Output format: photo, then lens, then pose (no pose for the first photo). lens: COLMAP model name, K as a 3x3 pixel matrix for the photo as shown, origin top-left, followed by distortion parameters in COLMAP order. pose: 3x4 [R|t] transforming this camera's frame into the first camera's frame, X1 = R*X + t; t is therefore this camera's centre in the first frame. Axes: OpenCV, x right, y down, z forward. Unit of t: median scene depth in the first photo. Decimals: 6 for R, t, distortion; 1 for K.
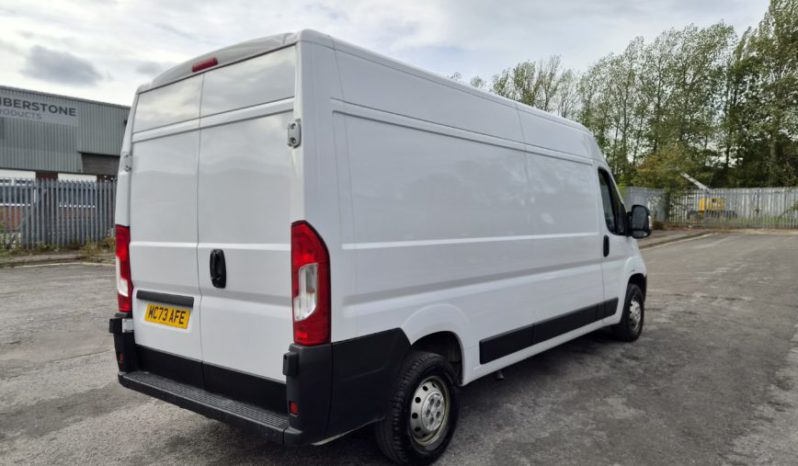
lens RADIAL K [[554.3, 0, 402.4], [0, 554.3, 236.3], [0, 0, 1]] dist [0.061697, -0.035352]
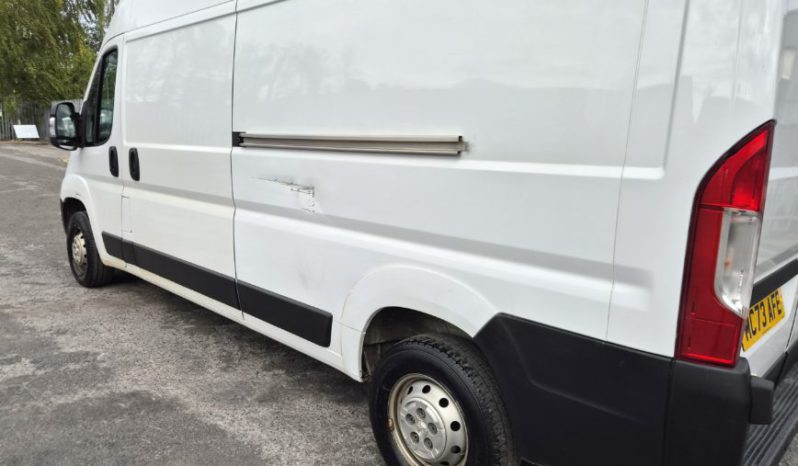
lens RADIAL K [[553.5, 0, 390.9], [0, 553.5, 240.6], [0, 0, 1]] dist [0.070872, -0.045255]
pose [[0.109964, -0.159036, 0.981130, -0.879101], [-0.000544, 0.987106, 0.160066, -0.003611], [-0.993935, -0.018135, 0.108460, 1.193218]]
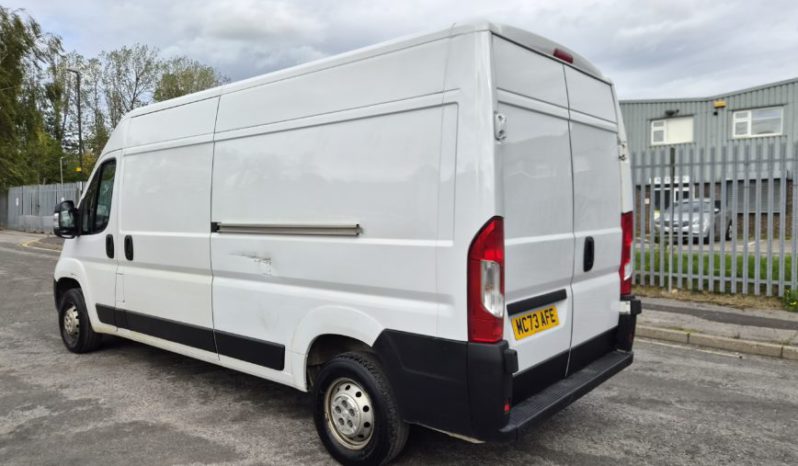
lens RADIAL K [[554.3, 0, 402.4], [0, 554.3, 236.3], [0, 0, 1]] dist [0.061697, -0.035352]
pose [[0.022343, -0.032893, 0.999209, -1.189544], [0.036567, 0.998817, 0.032062, -0.021801], [-0.999081, 0.035822, 0.023519, 1.104473]]
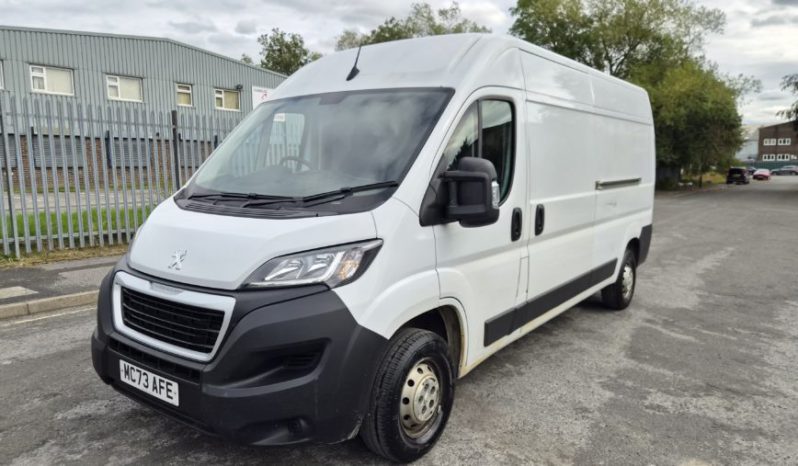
lens RADIAL K [[553.5, 0, 390.9], [0, 553.5, 240.6], [0, 0, 1]] dist [0.070872, -0.045255]
pose [[-0.999487, 0.015936, -0.027781, 0.354941], [0.010982, 0.985364, 0.170111, -0.114496], [0.030085, 0.169718, -0.985033, 2.736124]]
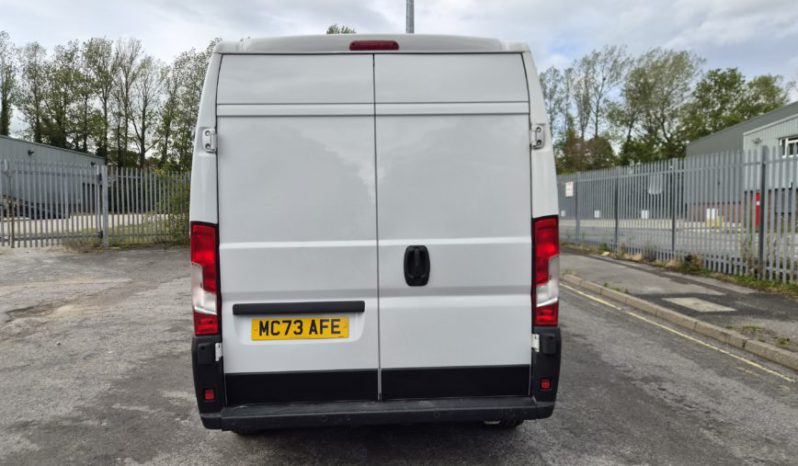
lens RADIAL K [[547.8, 0, 396.7], [0, 547.8, 231.1], [0, 0, 1]] dist [0.055180, -0.001681]
pose [[0.743276, -0.022178, 0.668618, -0.808657], [0.020242, 0.999738, 0.010660, -0.010172], [-0.668679, 0.005611, 0.743530, 0.266999]]
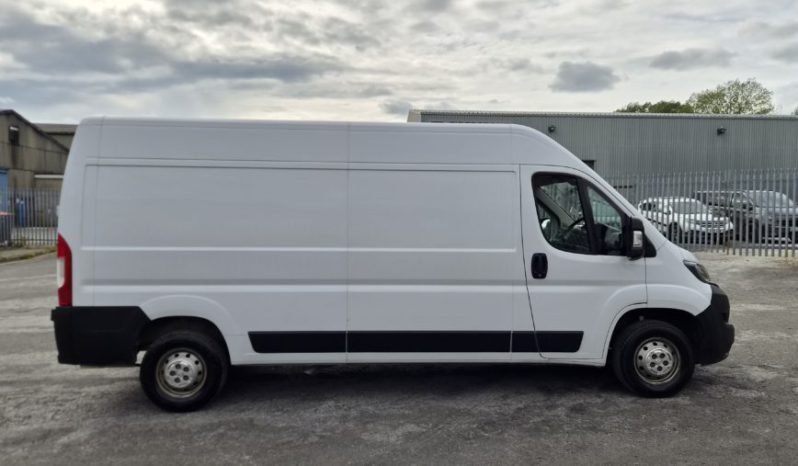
lens RADIAL K [[554.3, 0, 402.4], [0, 554.3, 236.3], [0, 0, 1]] dist [0.061697, -0.035352]
pose [[0.678118, 0.037777, -0.733981, 1.258654], [-0.030631, 0.999263, 0.023131, -0.060017], [0.734314, 0.006797, 0.678776, 0.422402]]
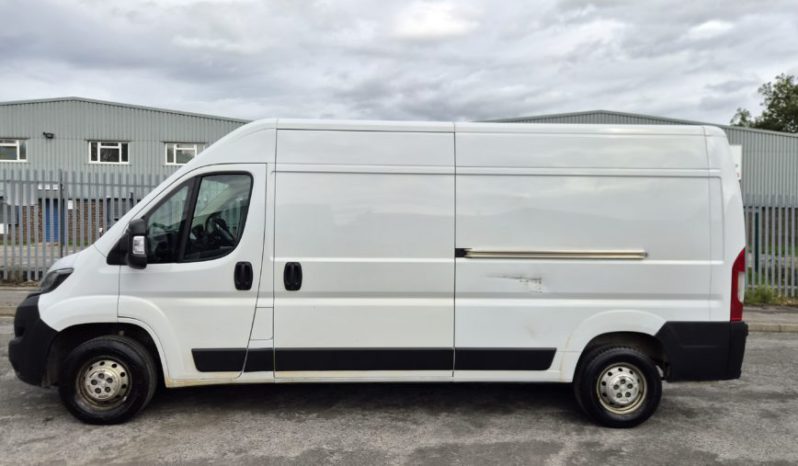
lens RADIAL K [[554.3, 0, 402.4], [0, 554.3, 236.3], [0, 0, 1]] dist [0.061697, -0.035352]
pose [[-0.667521, -0.018227, 0.744368, -0.913298], [0.015783, 0.999129, 0.038619, -0.097471], [-0.744424, 0.037528, -0.666652, 2.321942]]
